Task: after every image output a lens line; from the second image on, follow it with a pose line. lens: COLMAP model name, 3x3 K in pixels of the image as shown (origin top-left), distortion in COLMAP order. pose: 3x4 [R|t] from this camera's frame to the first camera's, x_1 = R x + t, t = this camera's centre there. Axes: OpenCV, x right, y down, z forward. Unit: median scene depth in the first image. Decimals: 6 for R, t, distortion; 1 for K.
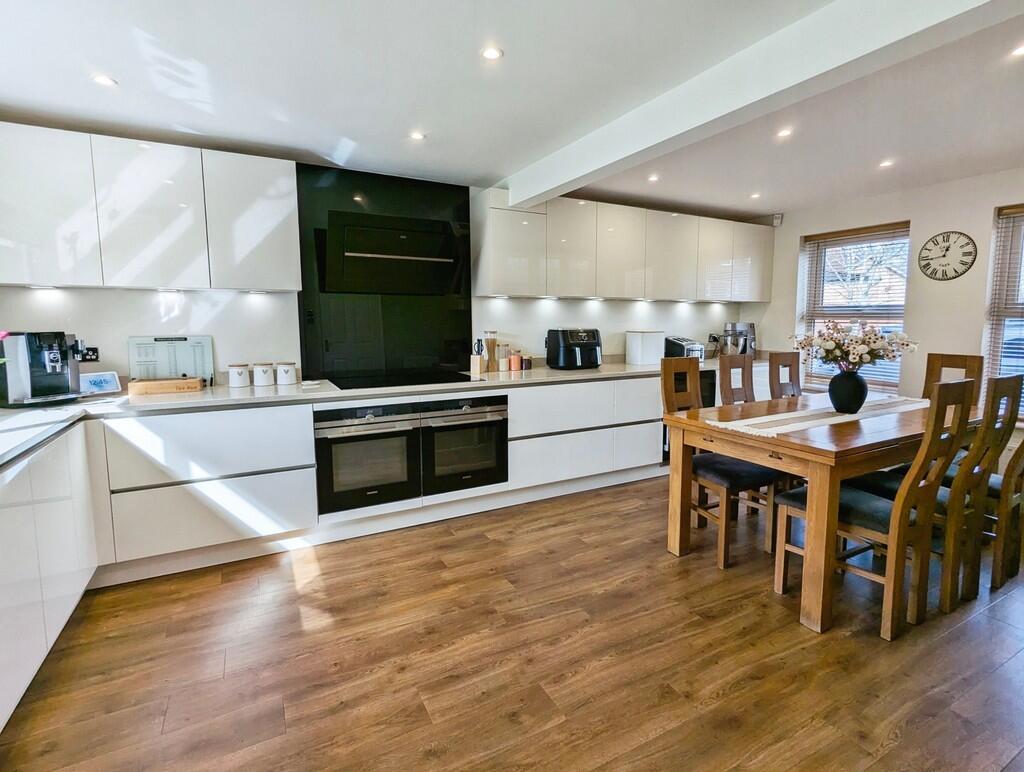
lens RADIAL K [[486.3, 0, 512.0], [0, 486.3, 386.0], [0, 0, 1]] dist [0.000761, -0.000201]
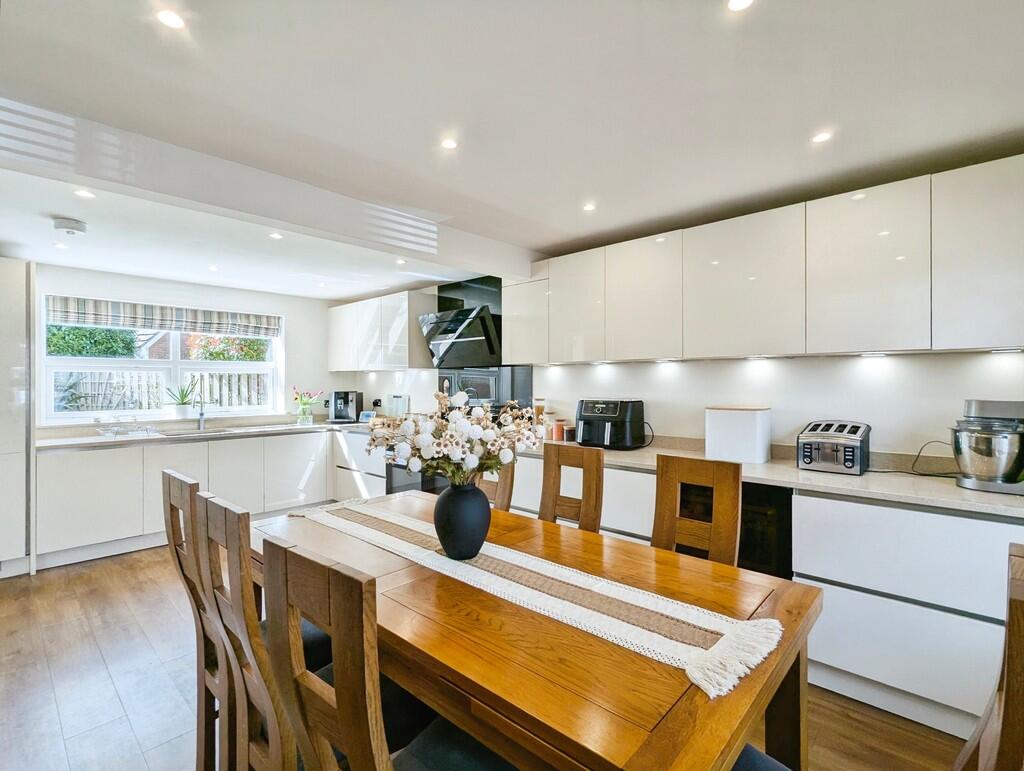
lens RADIAL K [[486.3, 0, 512.0], [0, 486.3, 385.5], [0, 0, 1]] dist [0.000761, -0.000201]
pose [[0.329301, 0.004220, -0.944216, 0.890030], [-0.128417, 0.990899, -0.040358, -0.090293], [0.935452, 0.134543, 0.326846, 0.604308]]
